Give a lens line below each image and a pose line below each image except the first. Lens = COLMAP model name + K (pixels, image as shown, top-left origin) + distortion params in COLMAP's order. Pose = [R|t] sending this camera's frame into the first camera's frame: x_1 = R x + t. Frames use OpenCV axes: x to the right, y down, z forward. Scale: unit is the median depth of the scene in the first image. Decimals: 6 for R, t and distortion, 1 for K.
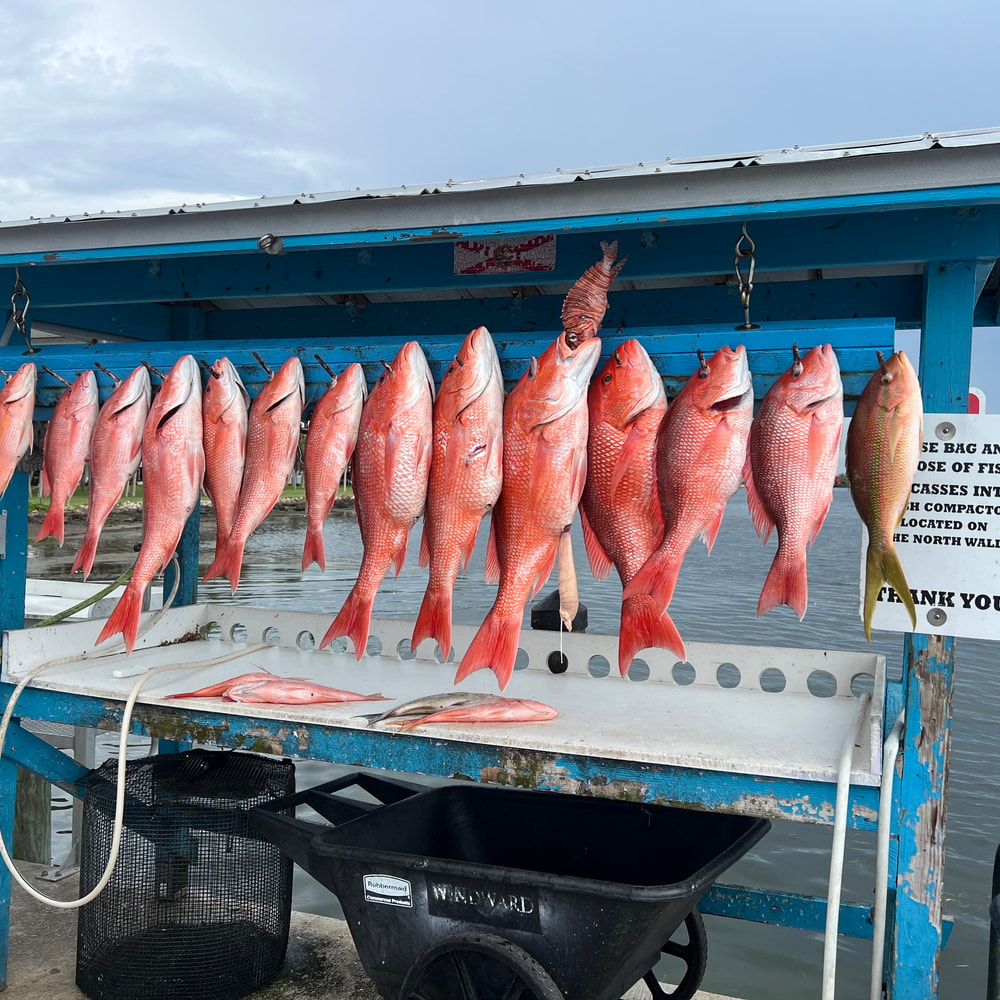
lens RADIAL K [[1048.0, 0, 489.6], [0, 1048.0, 499.6], [0, 0, 1]] dist [-0.009210, 0.000000]
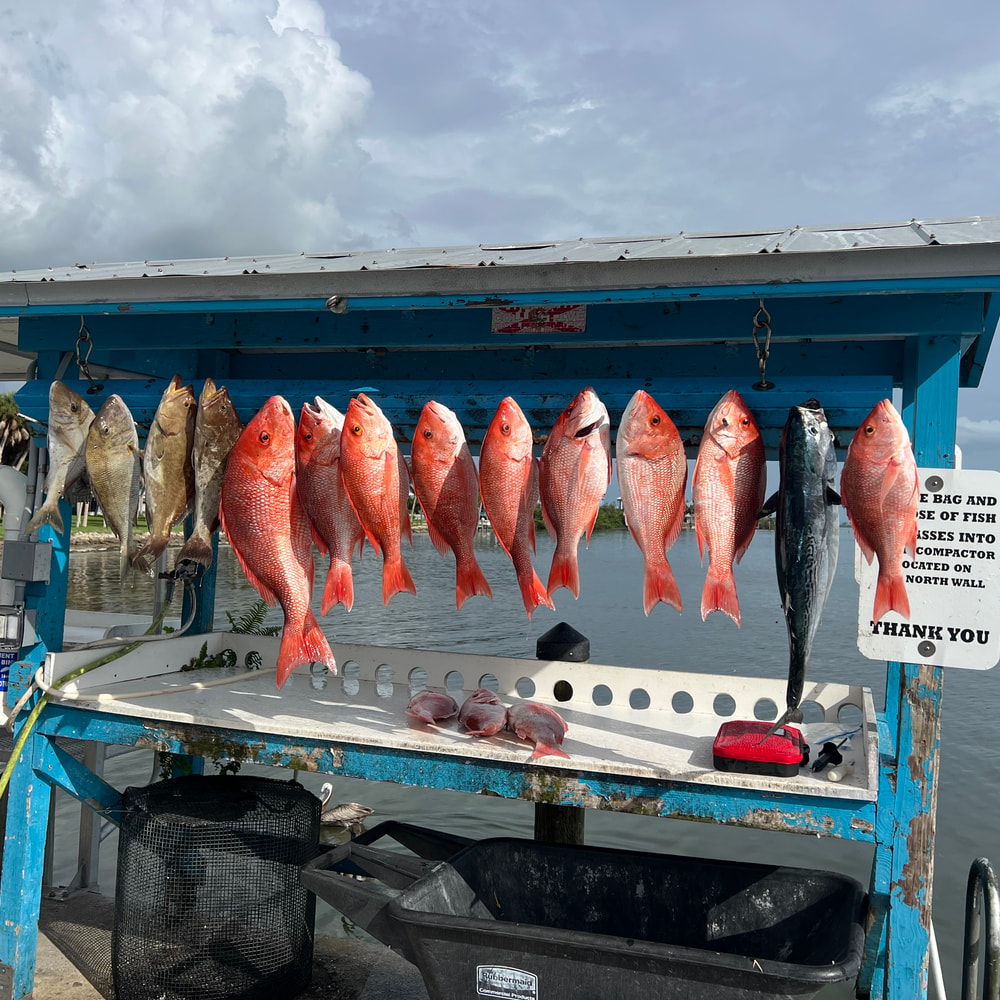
lens RADIAL K [[1048.0, 0, 483.8], [0, 1048.0, 490.0], [0, 0, 1]] dist [-0.009210, 0.000000]
pose [[0.999209, 0.019328, 0.034750, -0.091328], [-0.017759, 0.998834, -0.044898, 0.000716], [-0.035577, 0.044245, 0.998387, -0.114338]]
